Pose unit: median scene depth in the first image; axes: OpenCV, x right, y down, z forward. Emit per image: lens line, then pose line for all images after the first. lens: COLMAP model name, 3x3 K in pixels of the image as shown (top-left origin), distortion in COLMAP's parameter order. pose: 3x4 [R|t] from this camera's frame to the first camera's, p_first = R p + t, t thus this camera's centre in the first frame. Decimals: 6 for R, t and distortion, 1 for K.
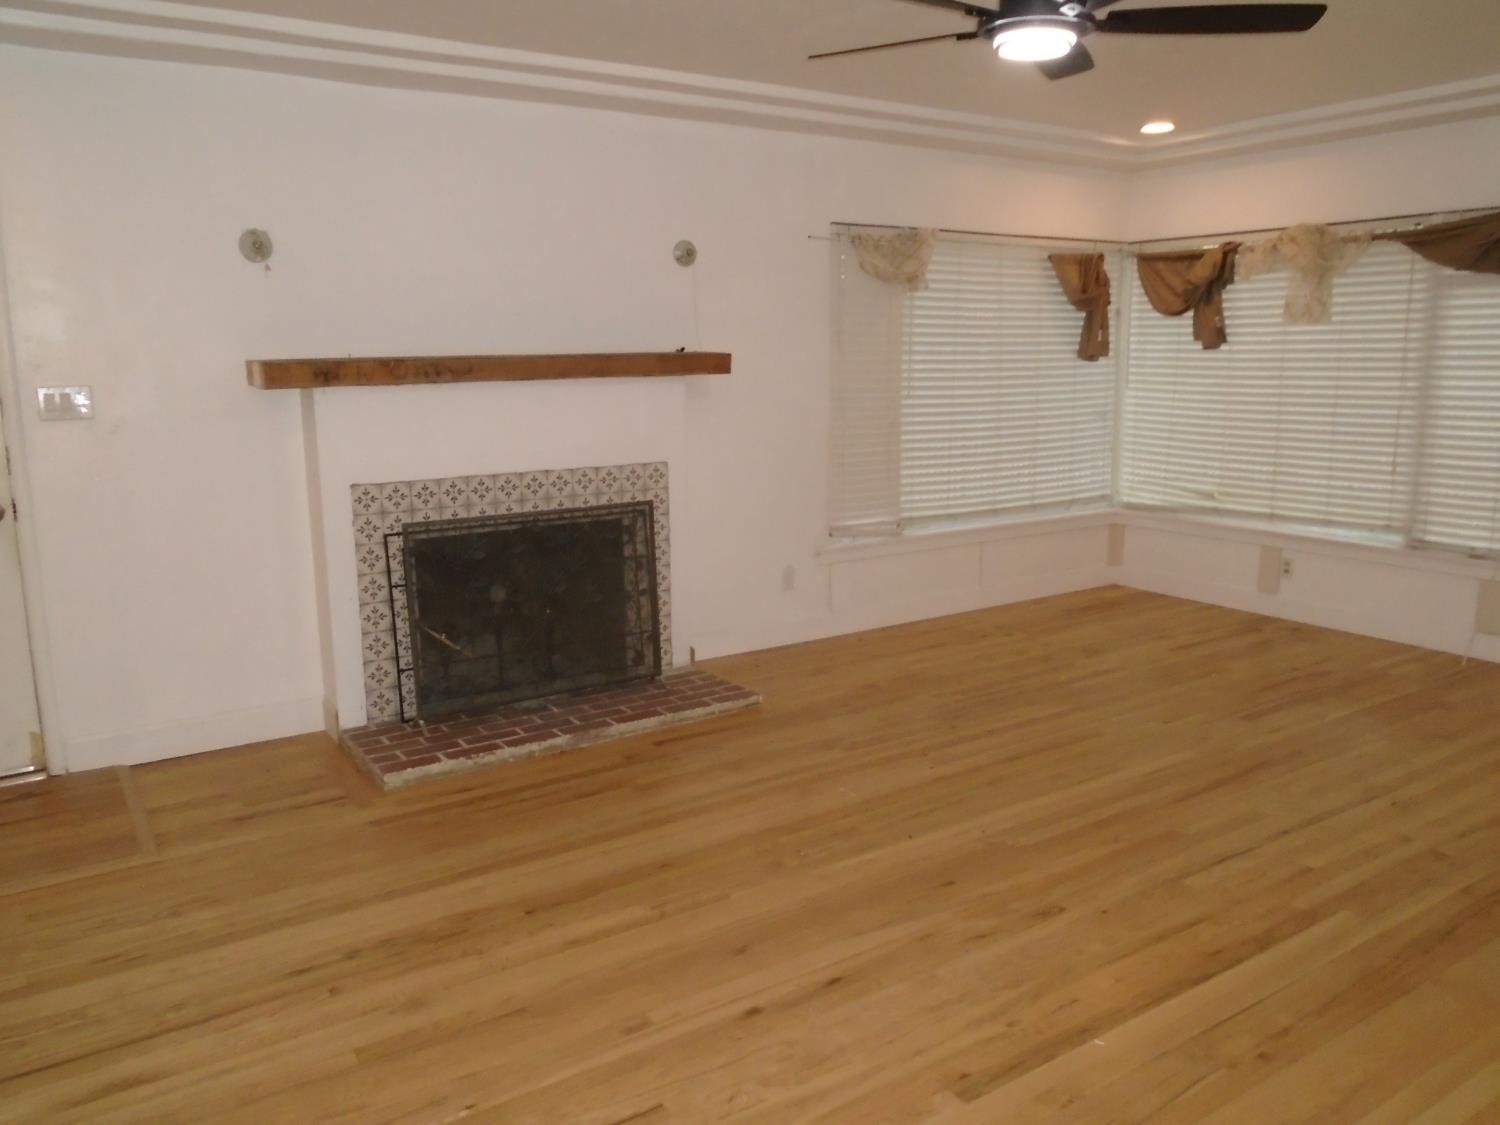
lens RADIAL K [[1133.9, 0, 763.1], [0, 1133.9, 559.3], [0, 0, 1]] dist [-0.026683, 0.012405]
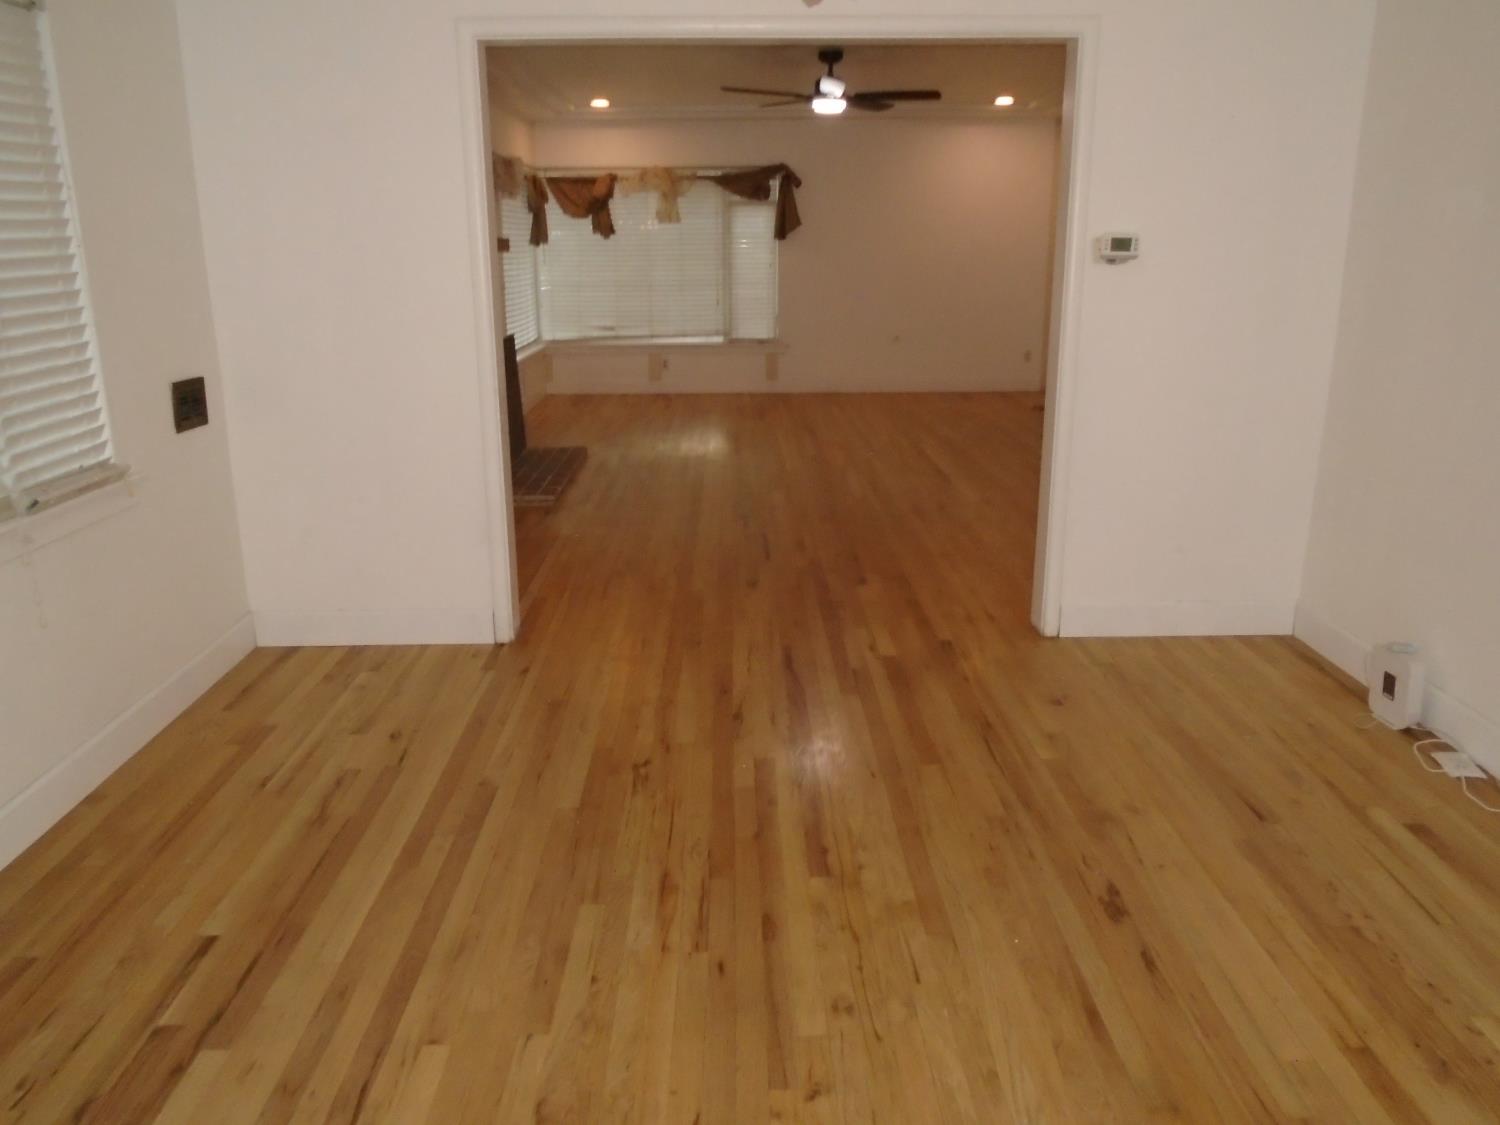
lens RADIAL K [[1133.9, 0, 763.3], [0, 1133.9, 552.8], [0, 0, 1]] dist [-0.026683, 0.012405]
pose [[0.537310, -0.219855, 0.814225, -1.109714], [0.153807, 0.974779, 0.161709, 0.037255], [-0.829242, 0.038345, 0.557573, -0.121630]]
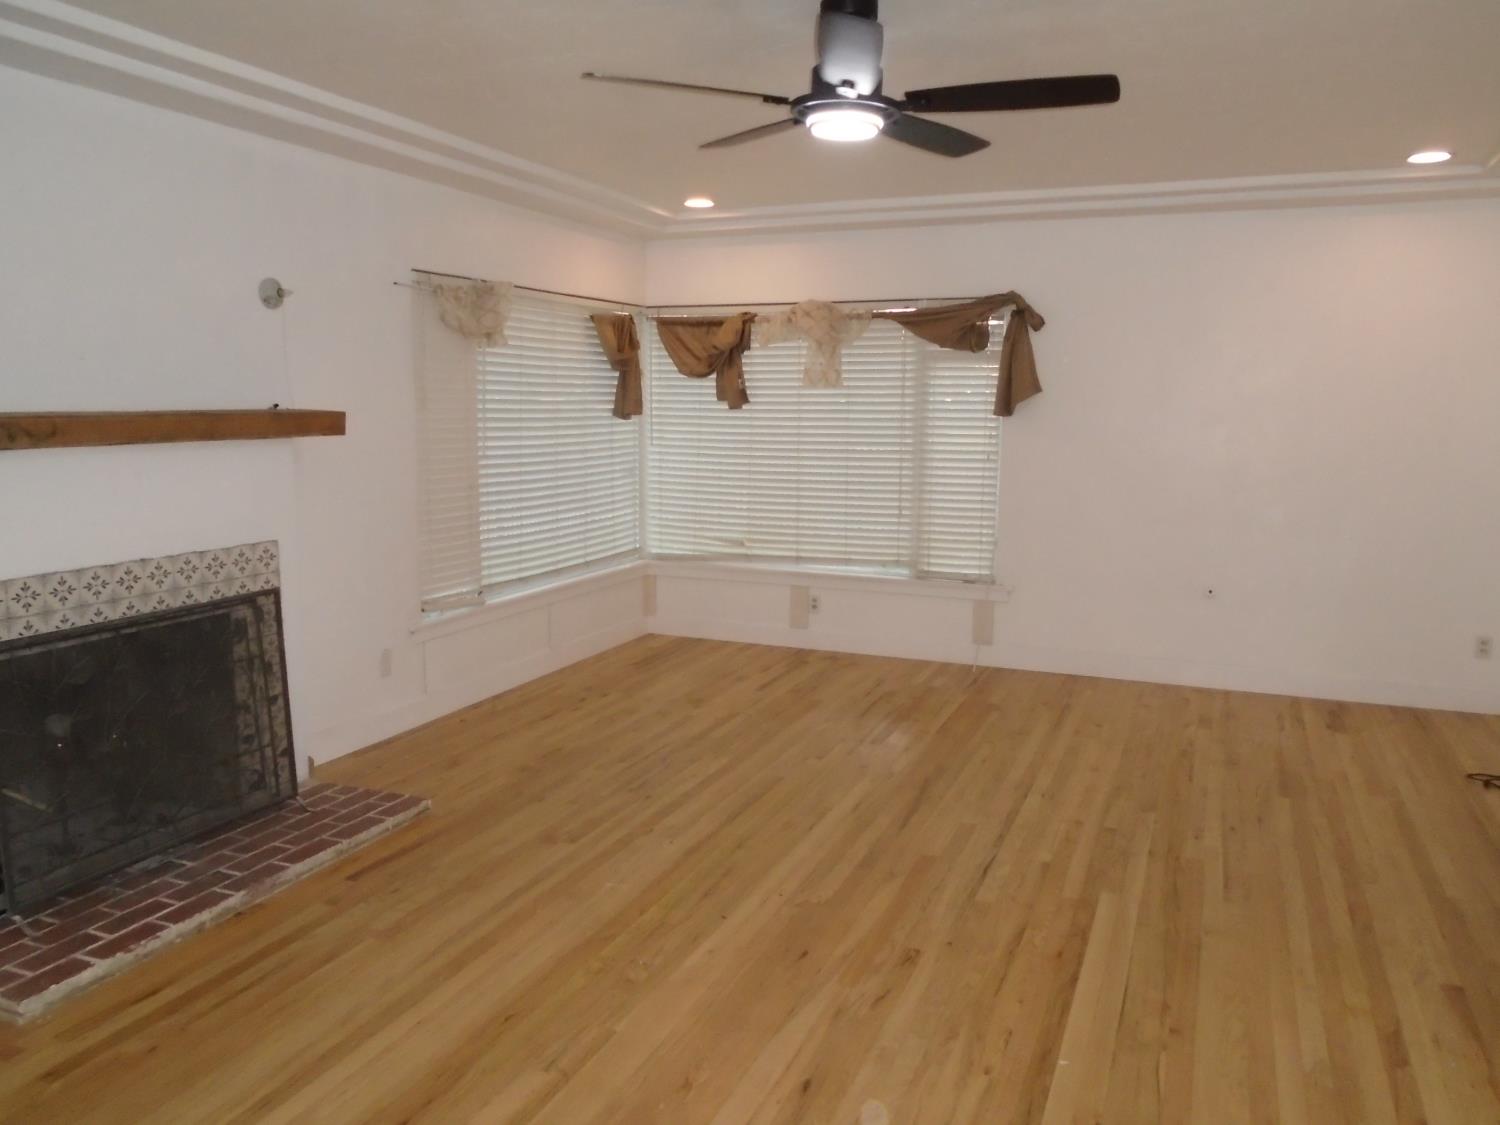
lens RADIAL K [[1133.9, 0, 761.6], [0, 1133.9, 552.7], [0, 0, 1]] dist [-0.026683, 0.012405]
pose [[0.833656, -0.058386, 0.549190, -0.223443], [0.085237, 0.996084, -0.023492, -0.024337], [-0.545667, 0.066395, 0.835368, 0.099823]]
